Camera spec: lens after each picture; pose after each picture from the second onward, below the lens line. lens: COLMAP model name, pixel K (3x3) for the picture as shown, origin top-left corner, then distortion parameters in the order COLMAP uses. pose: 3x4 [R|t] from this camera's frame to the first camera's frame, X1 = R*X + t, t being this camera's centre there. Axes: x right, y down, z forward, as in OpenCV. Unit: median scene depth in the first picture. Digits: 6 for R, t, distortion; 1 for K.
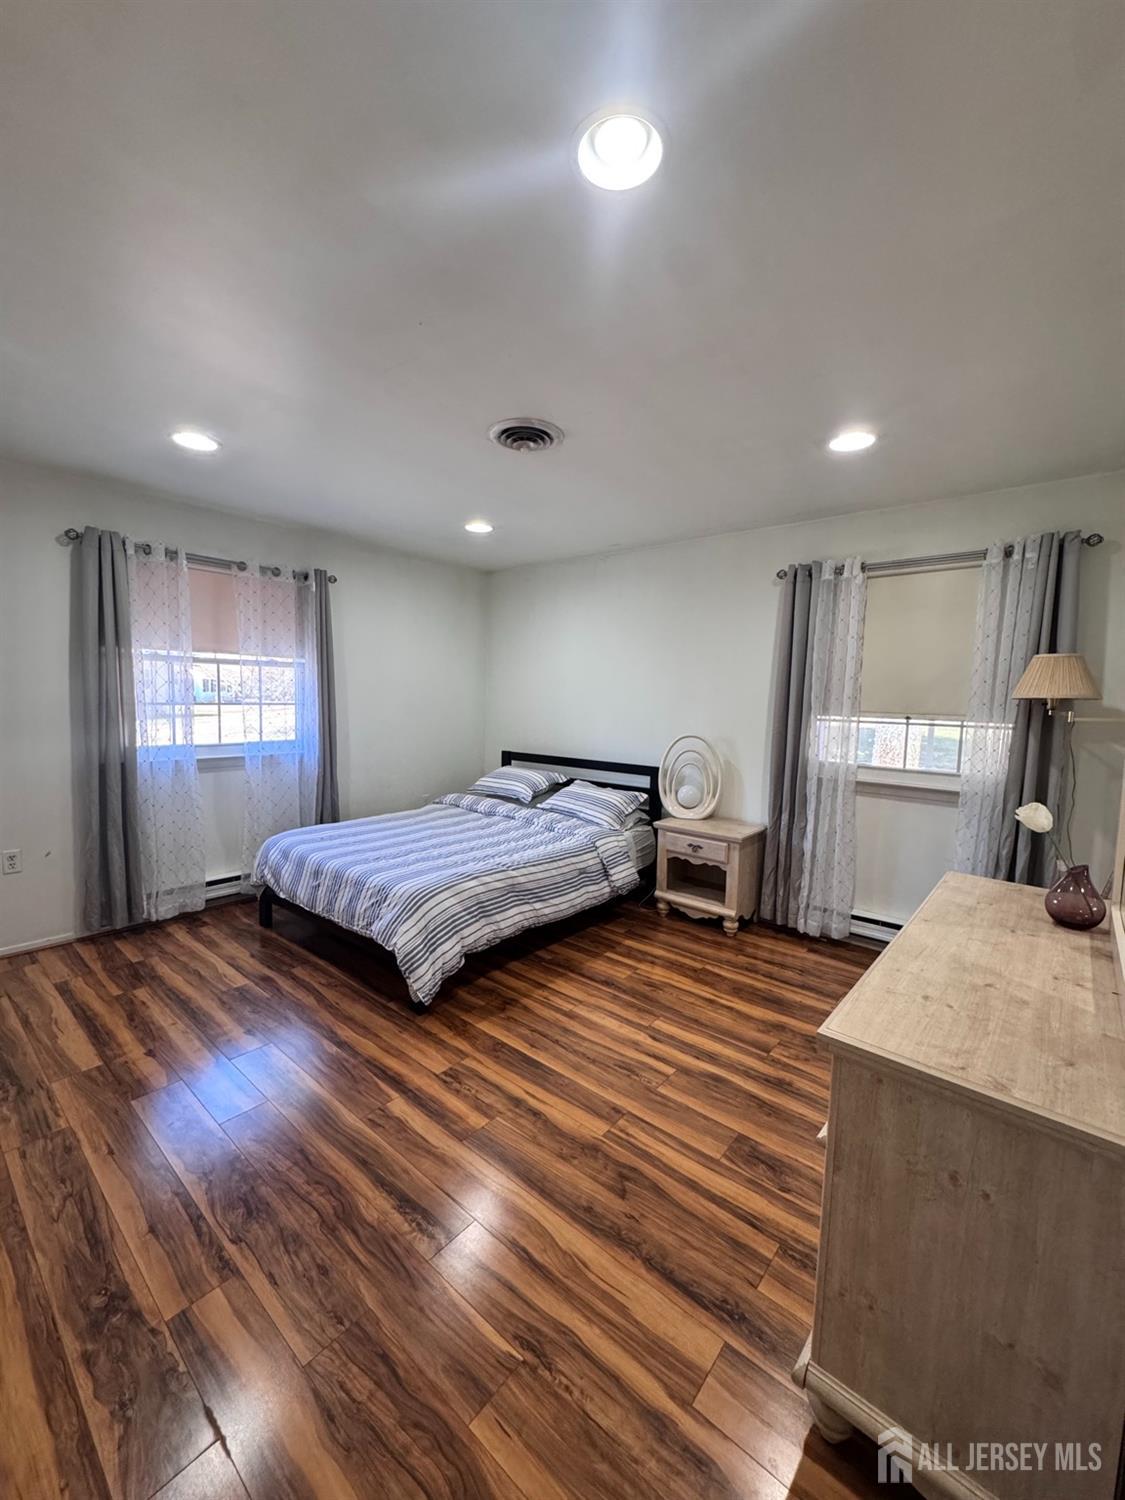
lens RADIAL K [[596.0, 0, 563.7], [0, 596.0, 751.2], [0, 0, 1]] dist [-0.001776, -0.000081]
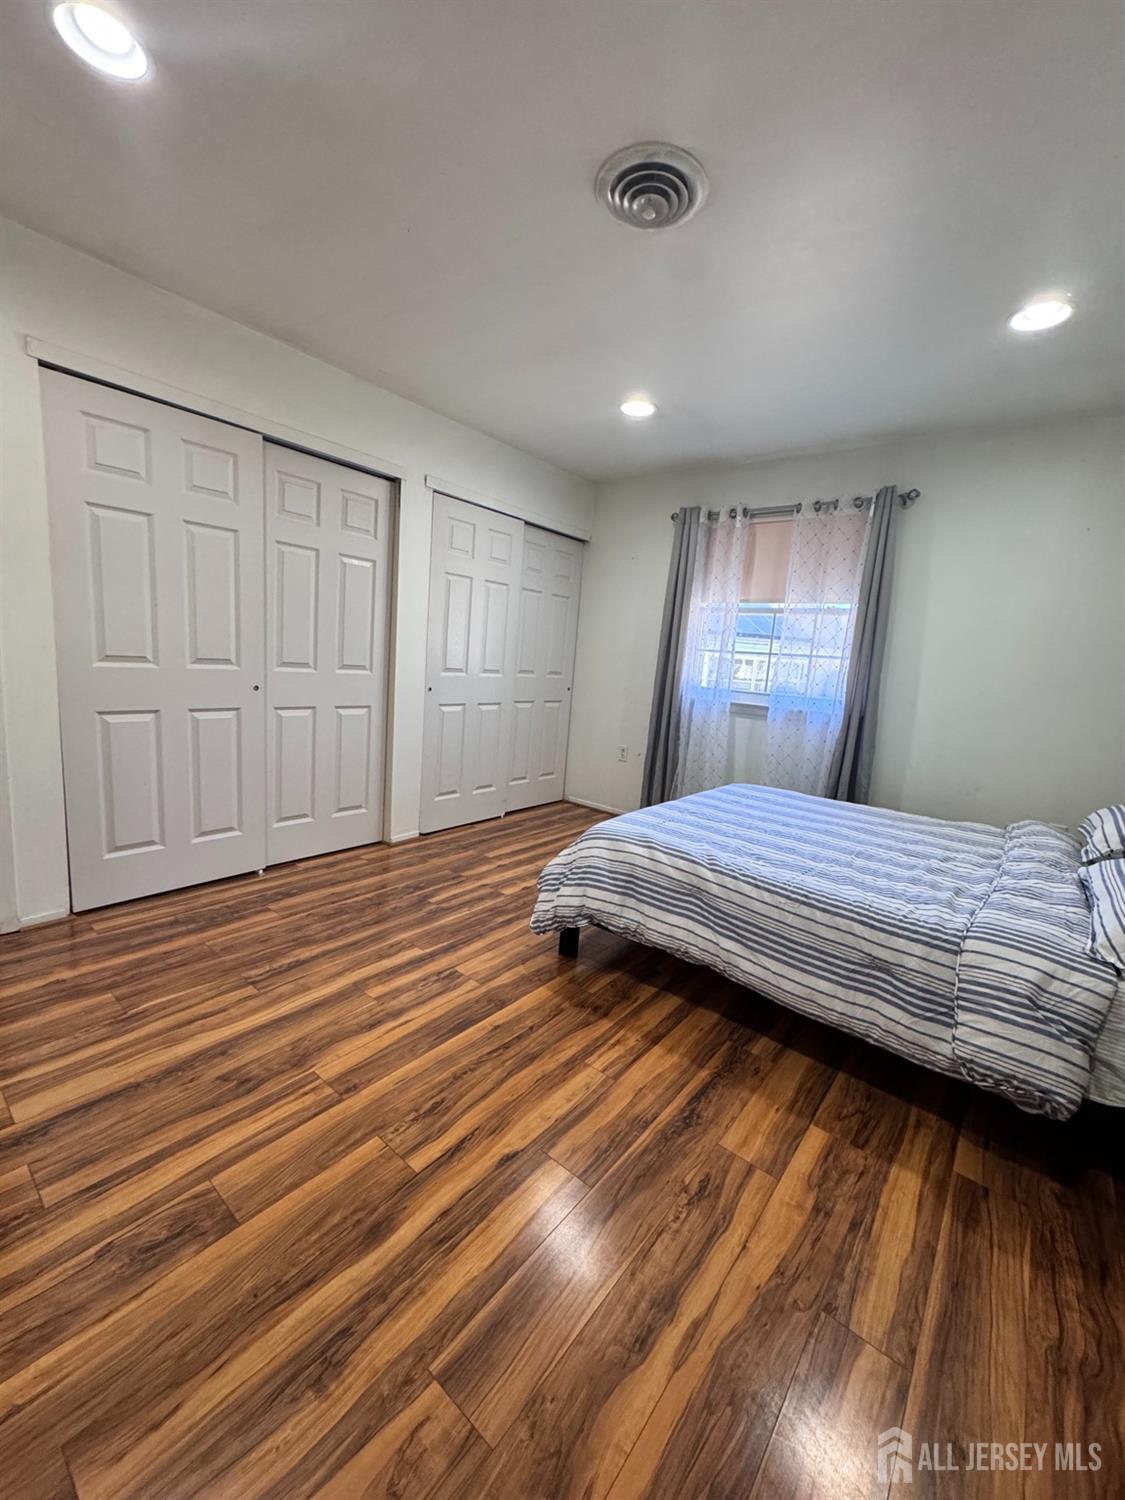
lens RADIAL K [[596.0, 0, 562.2], [0, 596.0, 751.3], [0, 0, 1]] dist [-0.001776, -0.000081]
pose [[0.021139, 0.135048, -0.990613, 0.616789], [-0.166627, 0.977453, 0.129698, 0.014402], [0.985793, 0.162321, 0.043165, 0.886619]]
